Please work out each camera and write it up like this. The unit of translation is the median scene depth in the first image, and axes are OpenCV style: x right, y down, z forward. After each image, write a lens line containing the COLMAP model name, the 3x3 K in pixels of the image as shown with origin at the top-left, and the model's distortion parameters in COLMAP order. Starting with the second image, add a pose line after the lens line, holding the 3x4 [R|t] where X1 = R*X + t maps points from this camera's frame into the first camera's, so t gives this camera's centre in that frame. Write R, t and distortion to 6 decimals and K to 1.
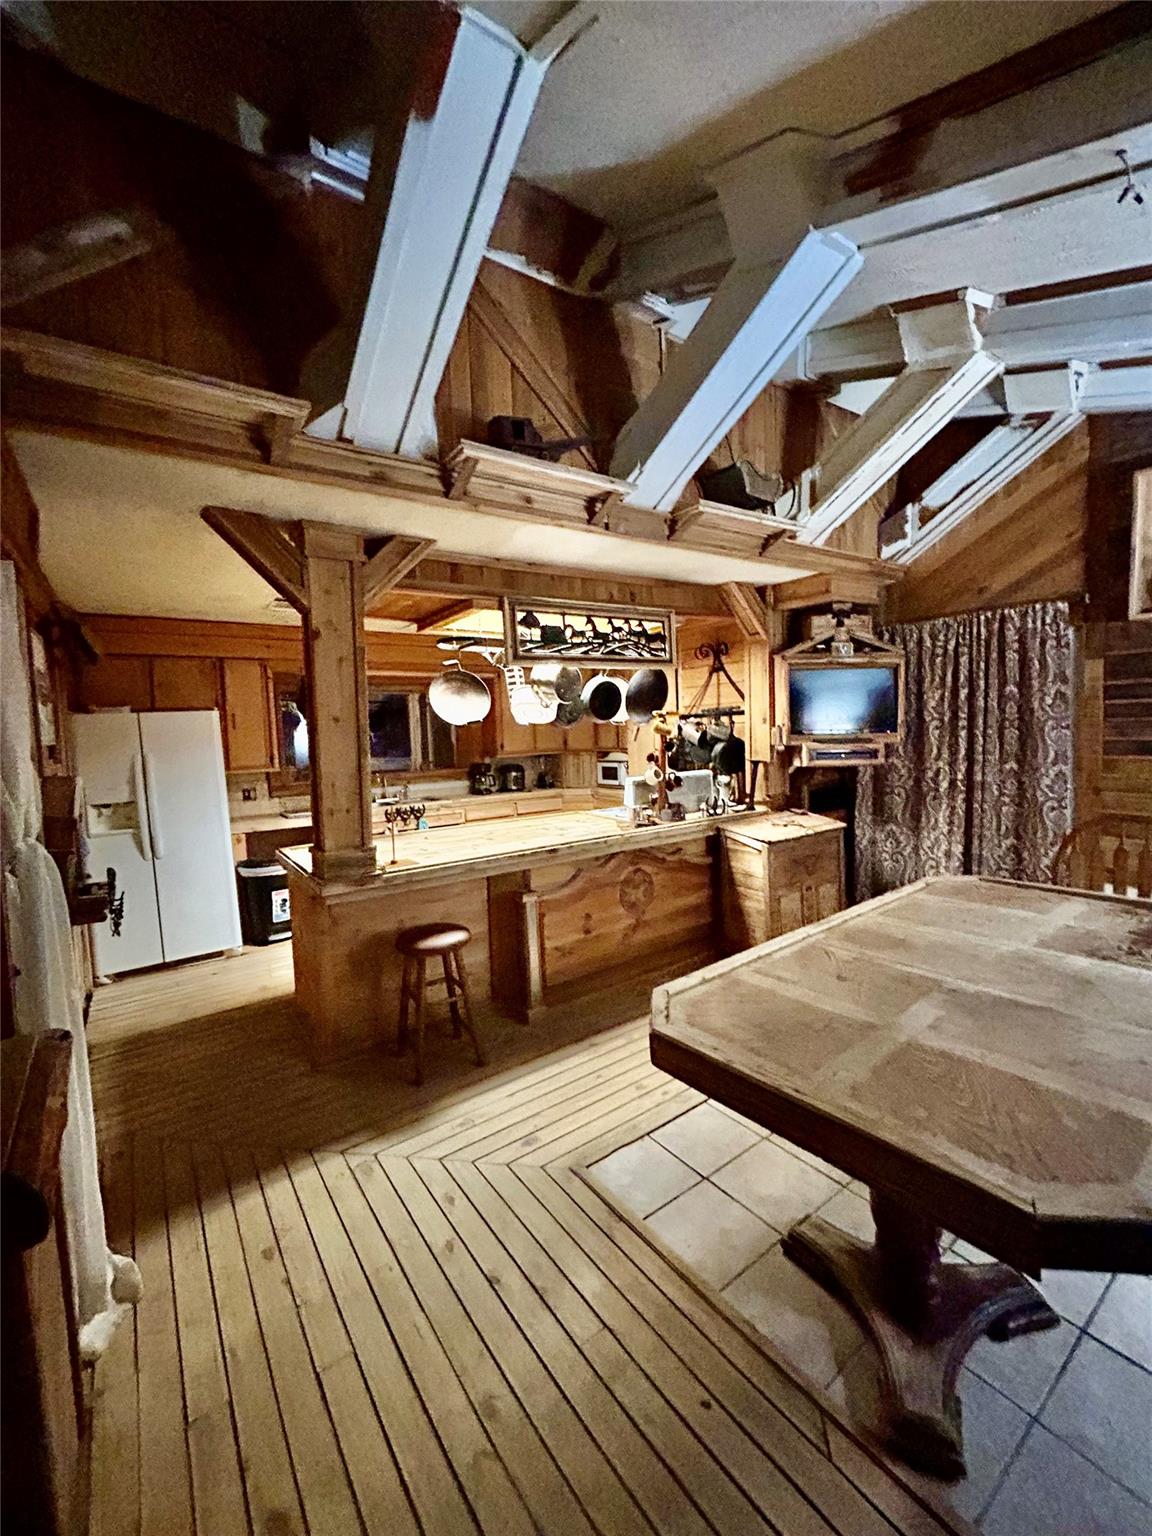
lens RADIAL K [[622.0, 0, 579.1], [0, 622.0, 772.7], [0, 0, 1]] dist [0.000119, 0.000533]
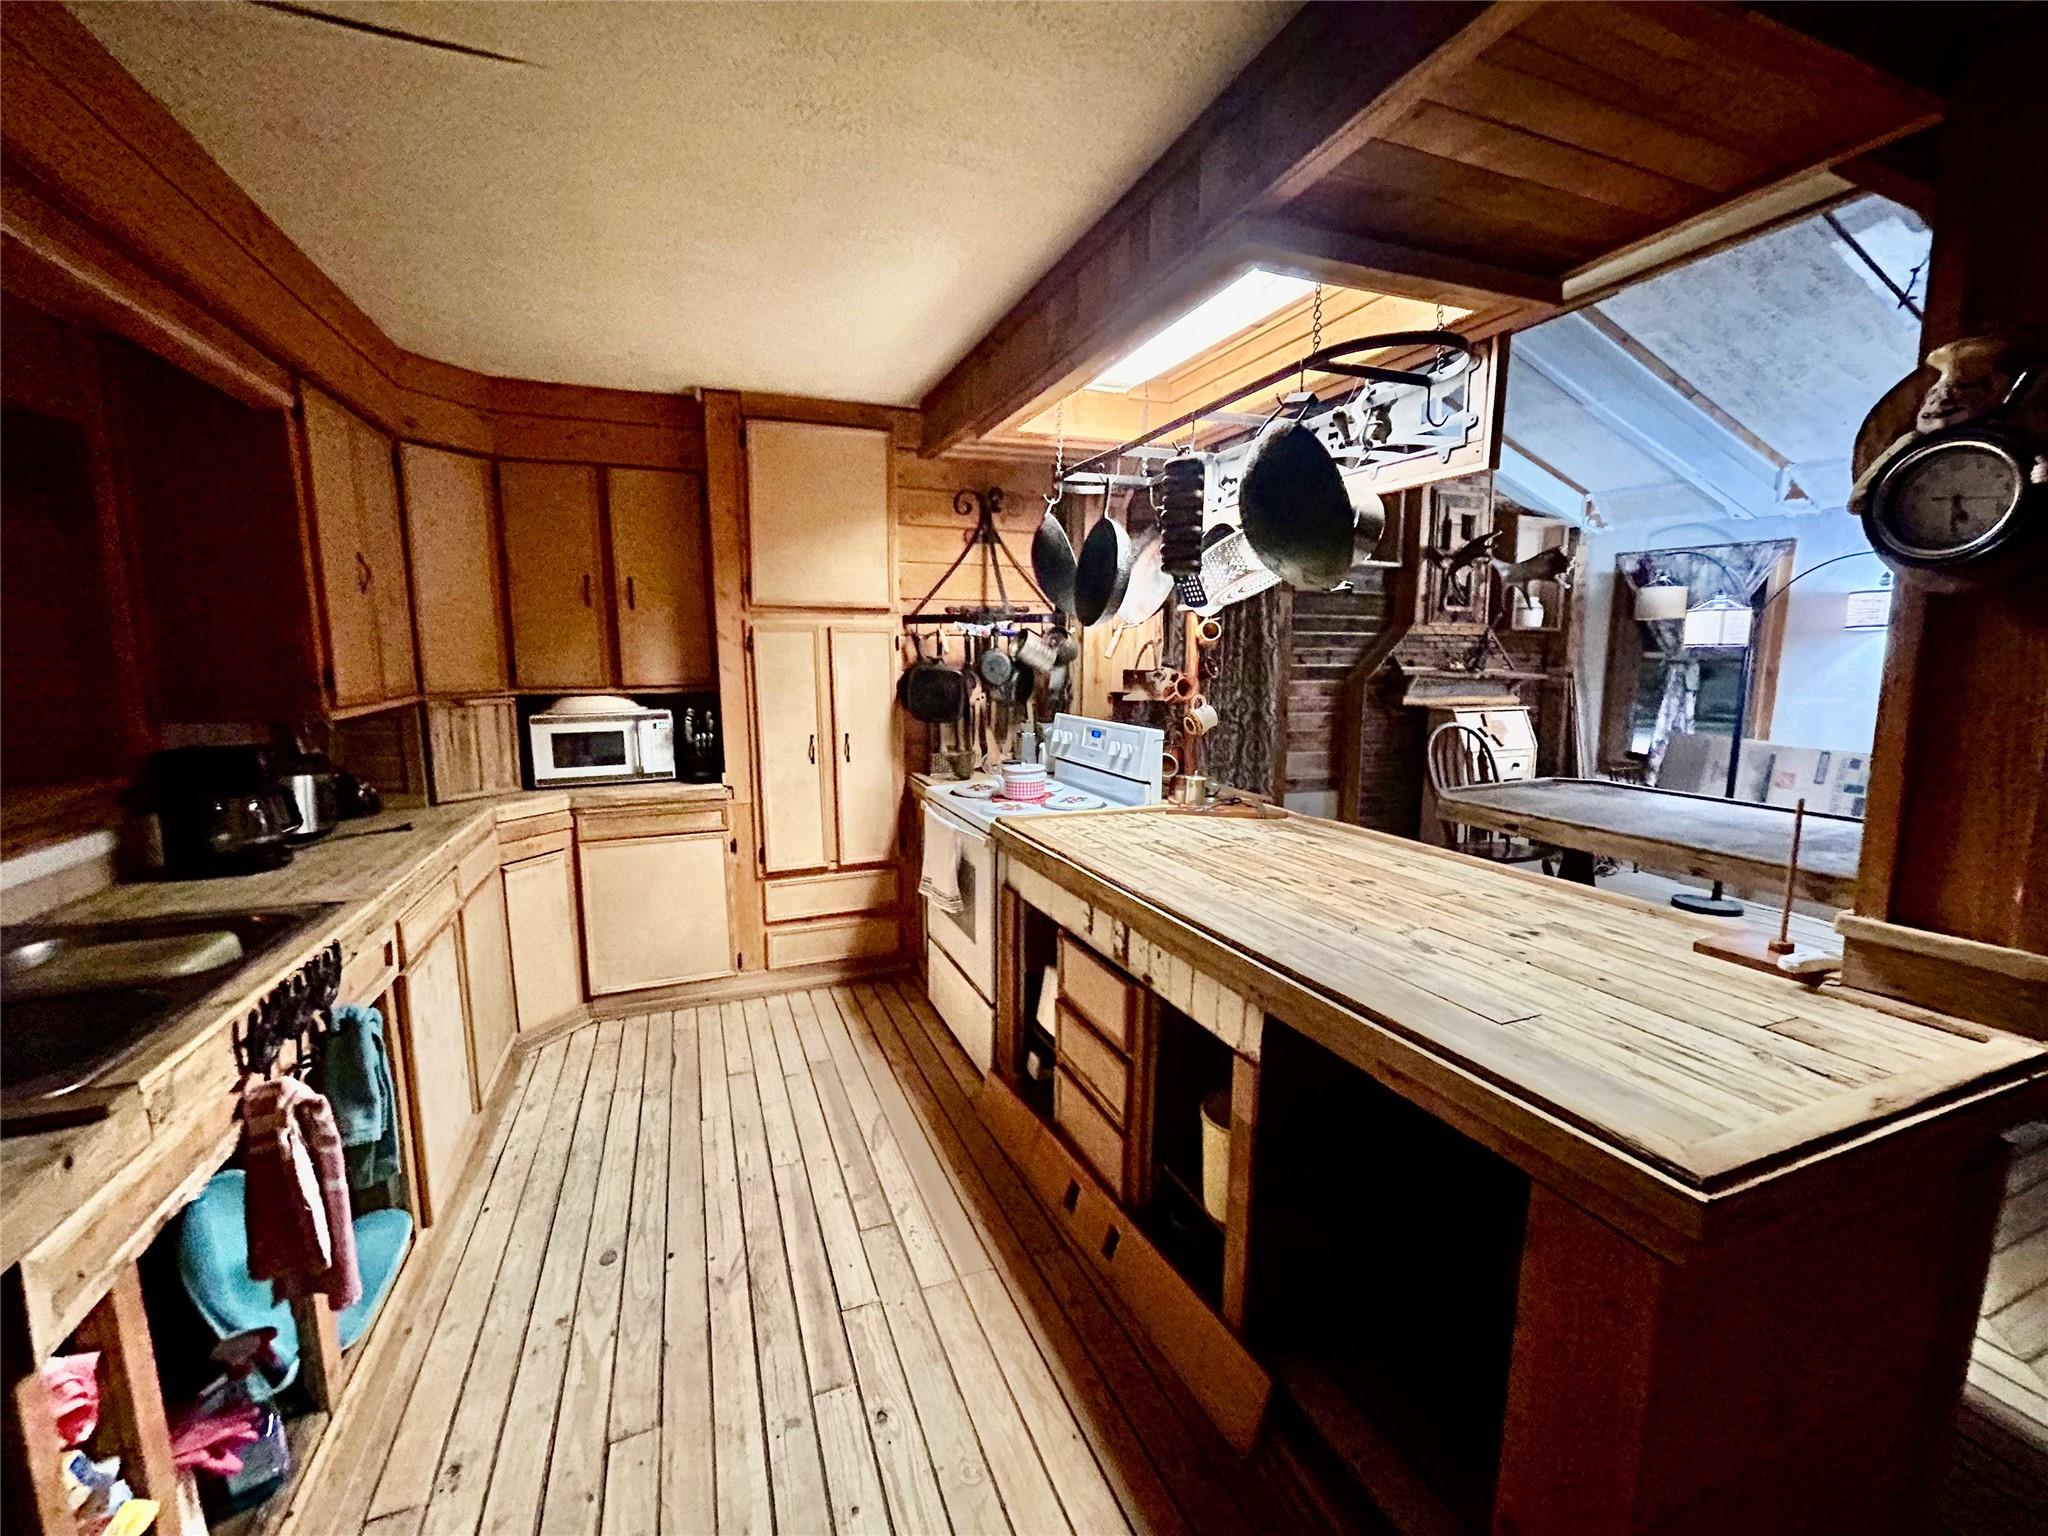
lens RADIAL K [[829.3, 0, 1025.1], [0, 829.3, 769.6], [0, 0, 1]] dist [0.000119, 0.000533]
pose [[0.234772, -0.101320, 0.966756, -0.825098], [0.060200, 0.994159, 0.089573, -0.033546], [-0.970185, 0.037169, 0.239500, 1.242093]]
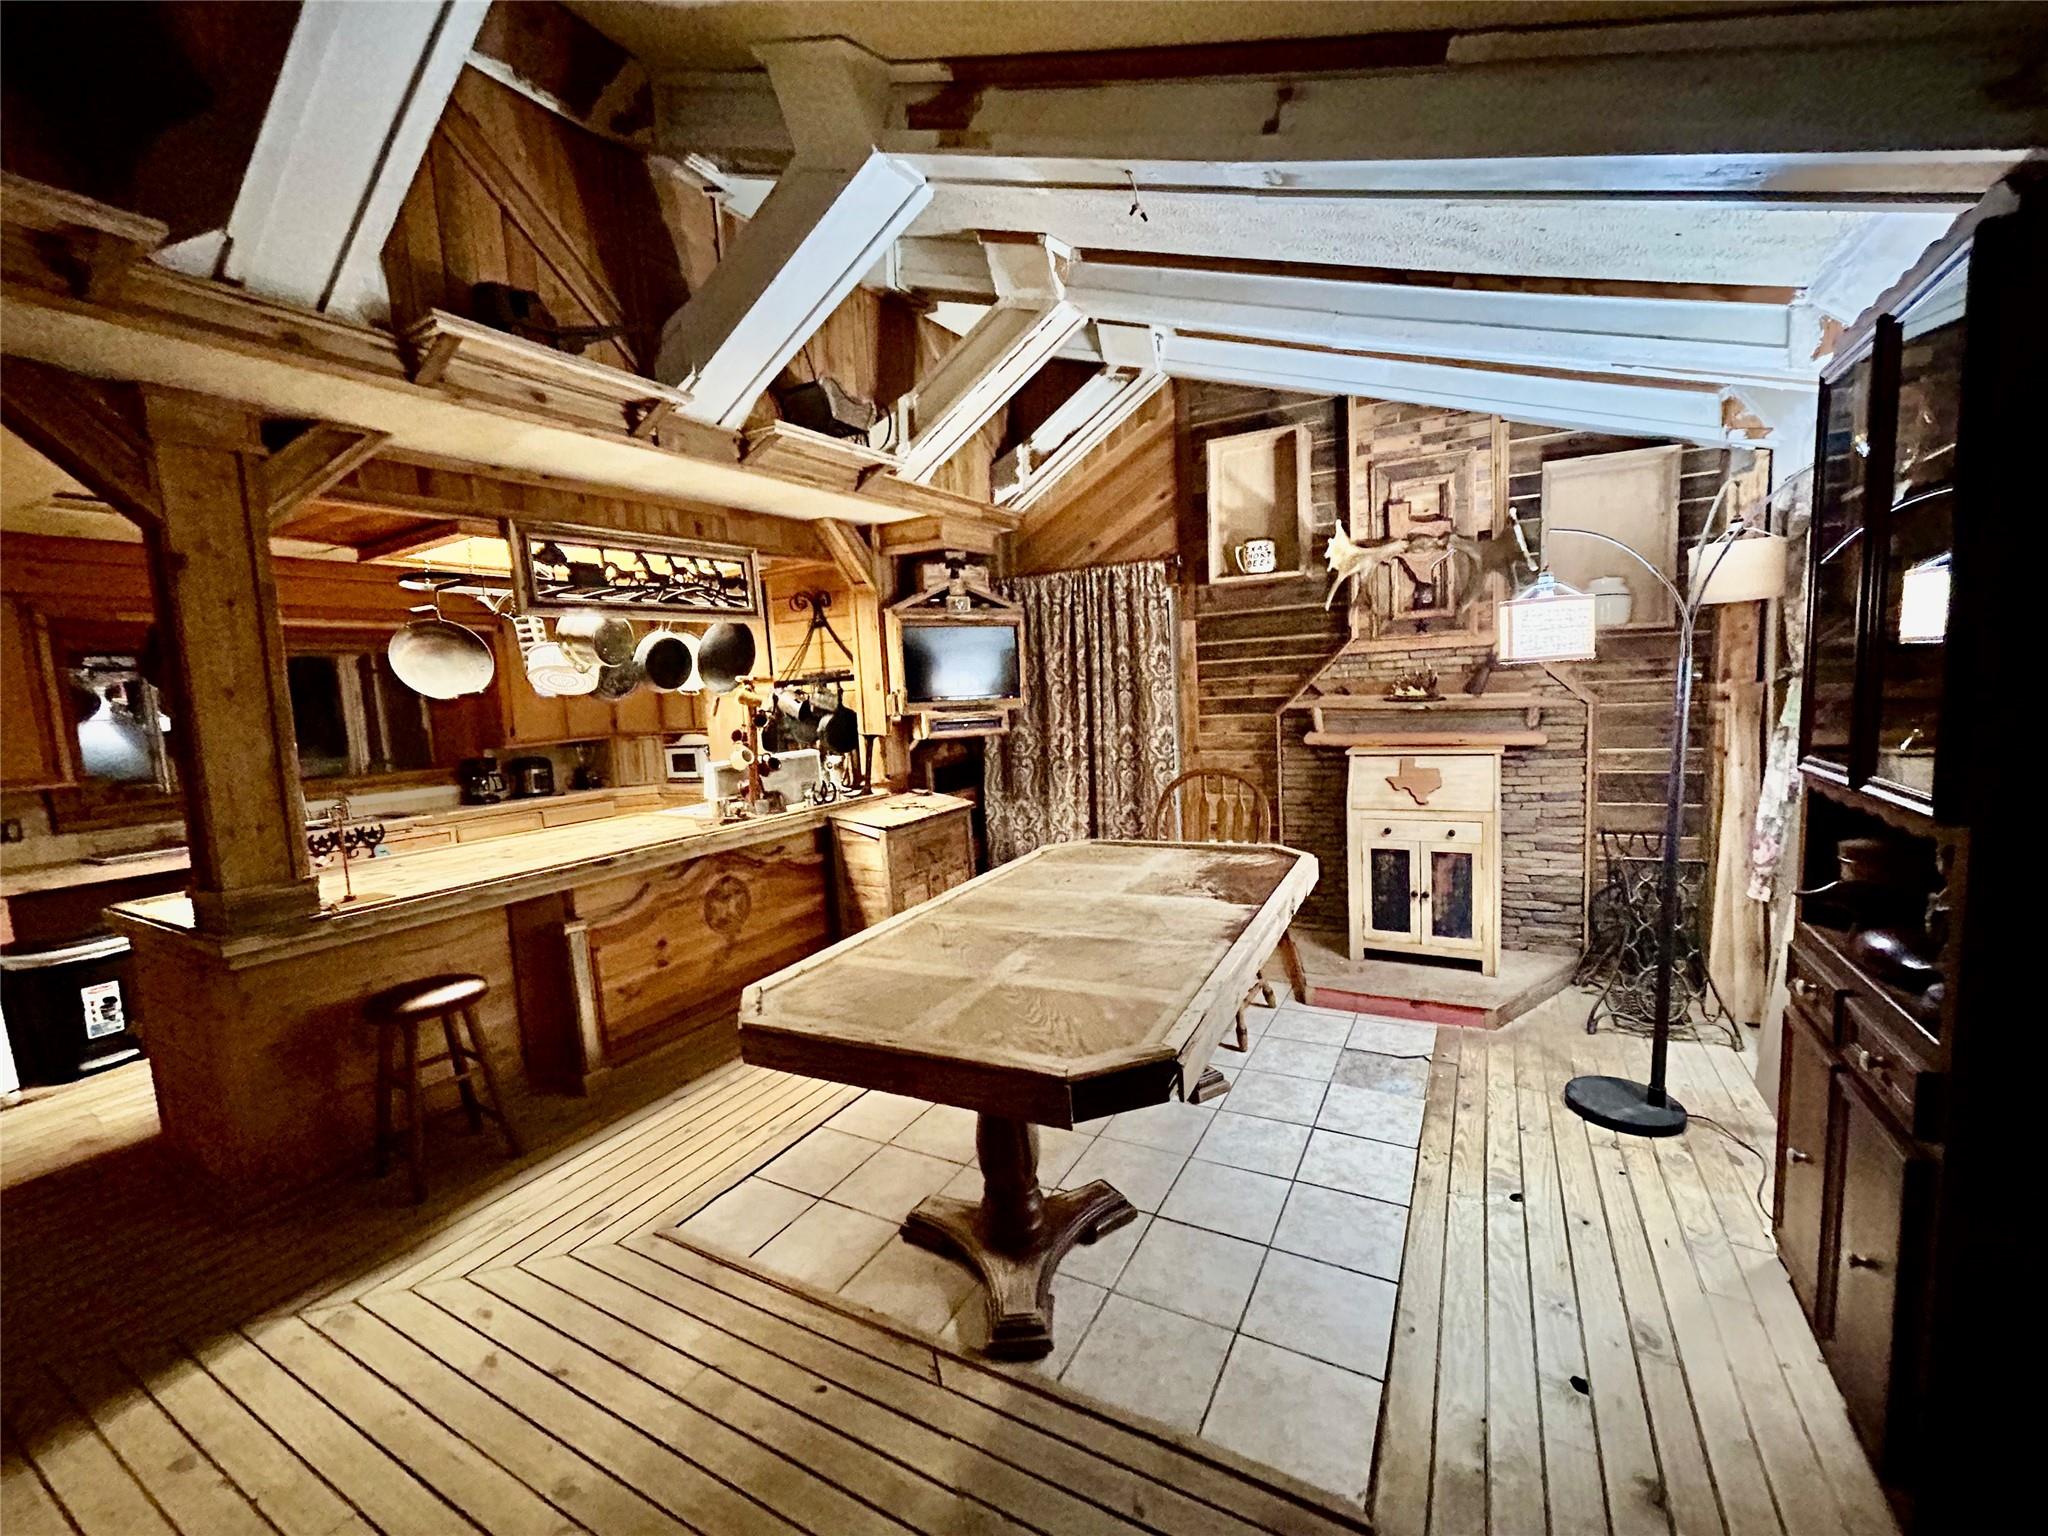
lens RADIAL K [[829.3, 0, 1020.6], [0, 829.3, 771.8], [0, 0, 1]] dist [0.000119, 0.000533]
pose [[0.907360, -0.058218, 0.416303, 0.002128], [0.053088, 0.998304, 0.023901, 0.019798], [-0.416988, 0.000414, 0.908912, -0.131852]]
